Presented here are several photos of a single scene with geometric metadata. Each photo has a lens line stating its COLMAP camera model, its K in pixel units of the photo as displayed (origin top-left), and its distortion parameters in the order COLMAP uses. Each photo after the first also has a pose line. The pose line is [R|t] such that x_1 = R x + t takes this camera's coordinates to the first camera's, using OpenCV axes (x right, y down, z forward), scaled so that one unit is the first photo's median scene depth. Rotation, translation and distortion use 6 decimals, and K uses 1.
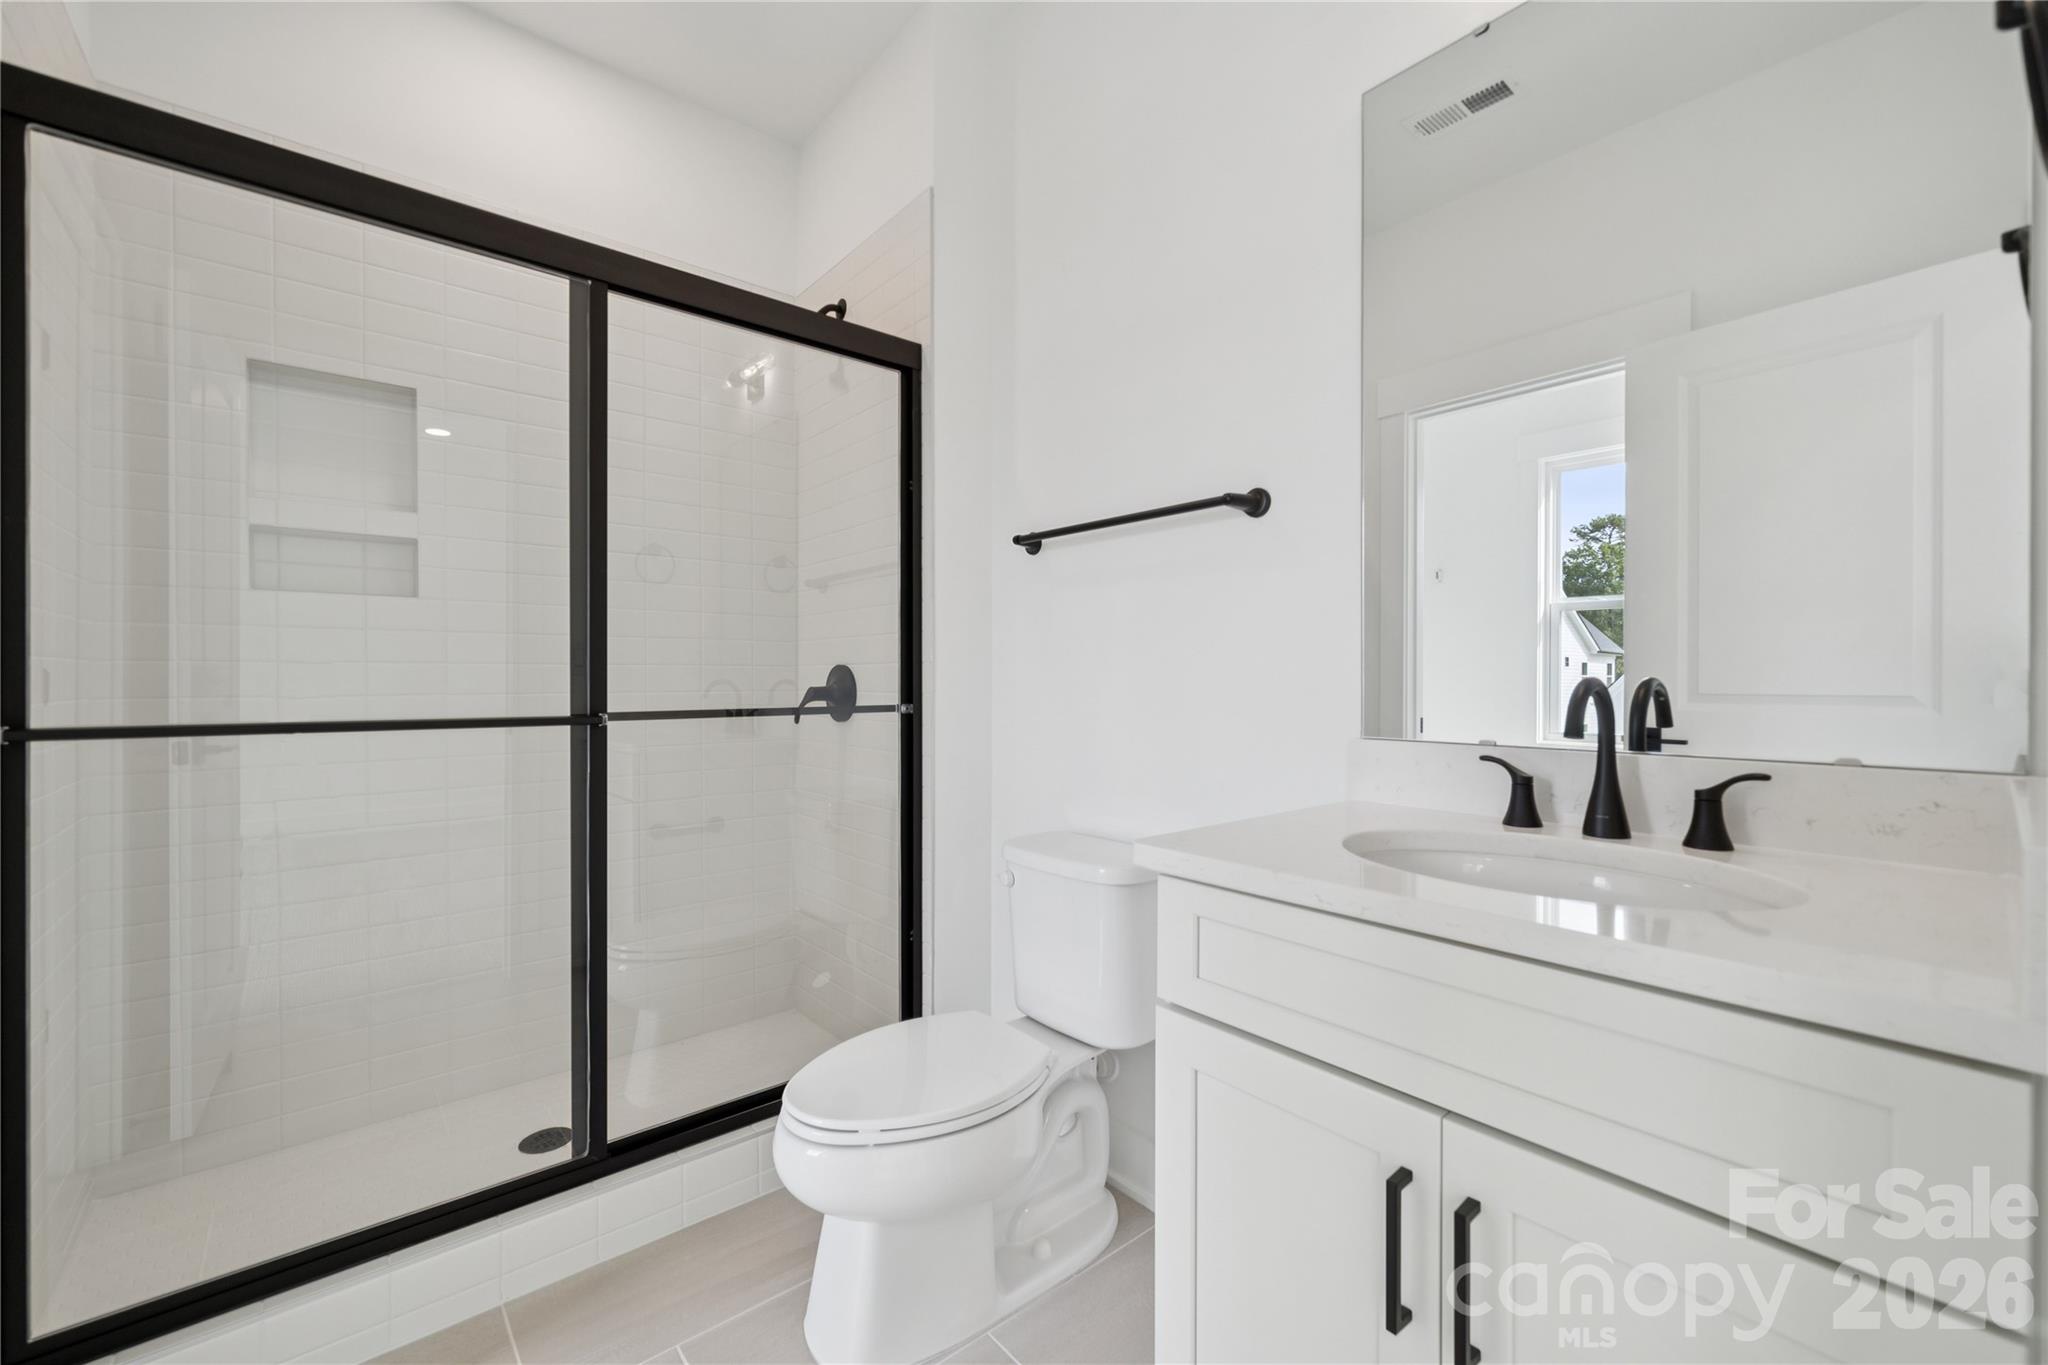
lens RADIAL K [[803.5, 0, 1029.2], [0, 803.5, 687.2], [0, 0, 1]] dist [0.006257, -0.000318]
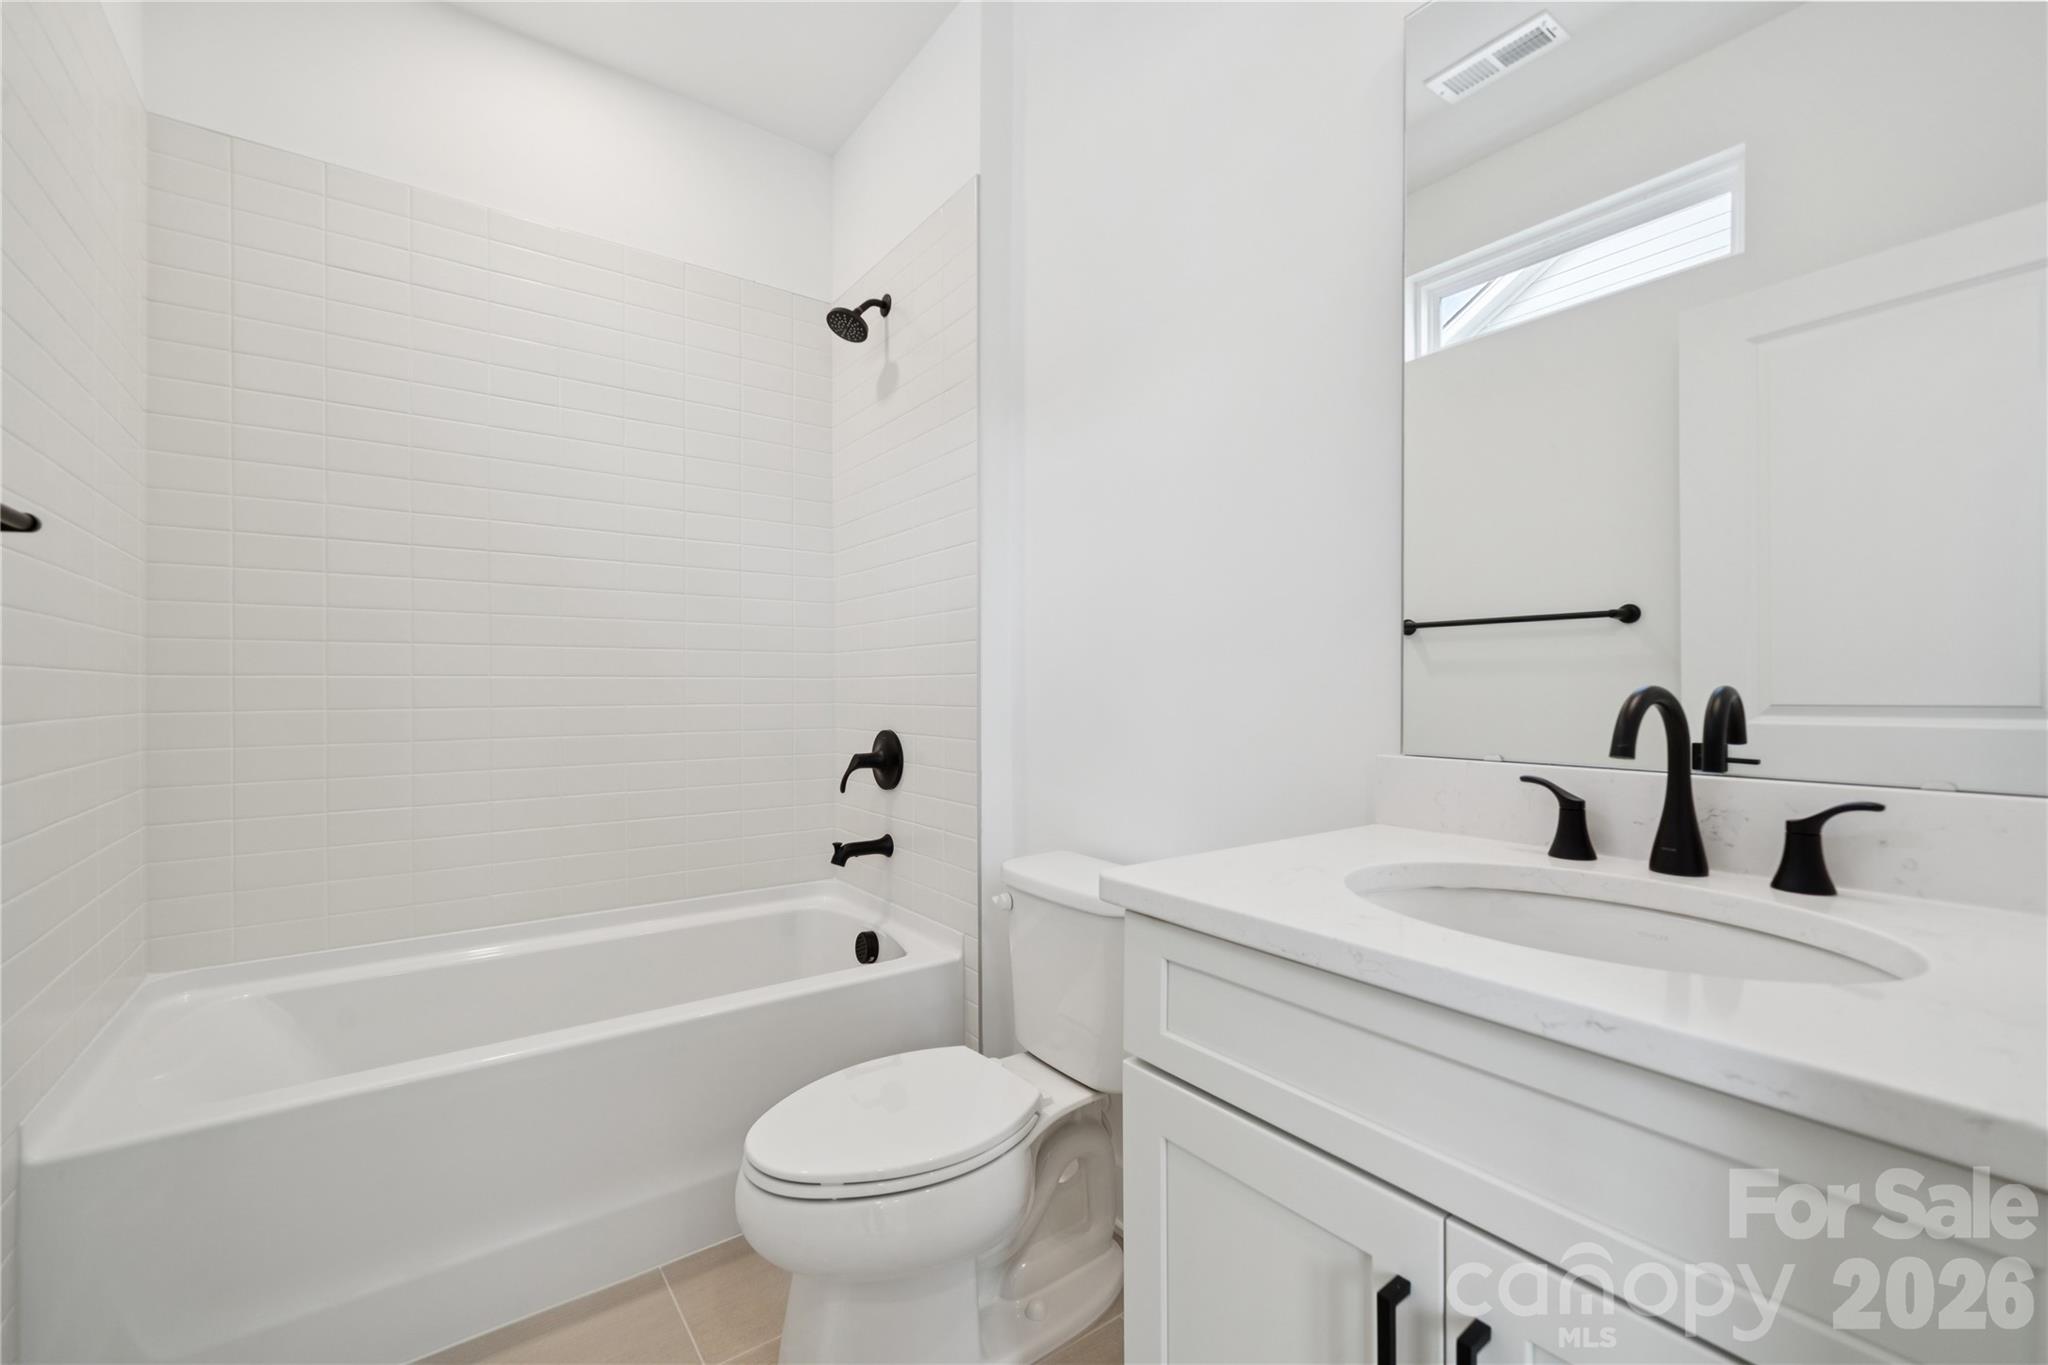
lens RADIAL K [[803.5, 0, 1028.2], [0, 803.5, 699.4], [0, 0, 1]] dist [0.006257, -0.000318]
pose [[0.996961, -0.000187, -0.077903, 0.113604], [-0.000209, 0.999987, -0.005064, 0.007798], [0.077903, 0.005065, 0.996948, 0.110562]]
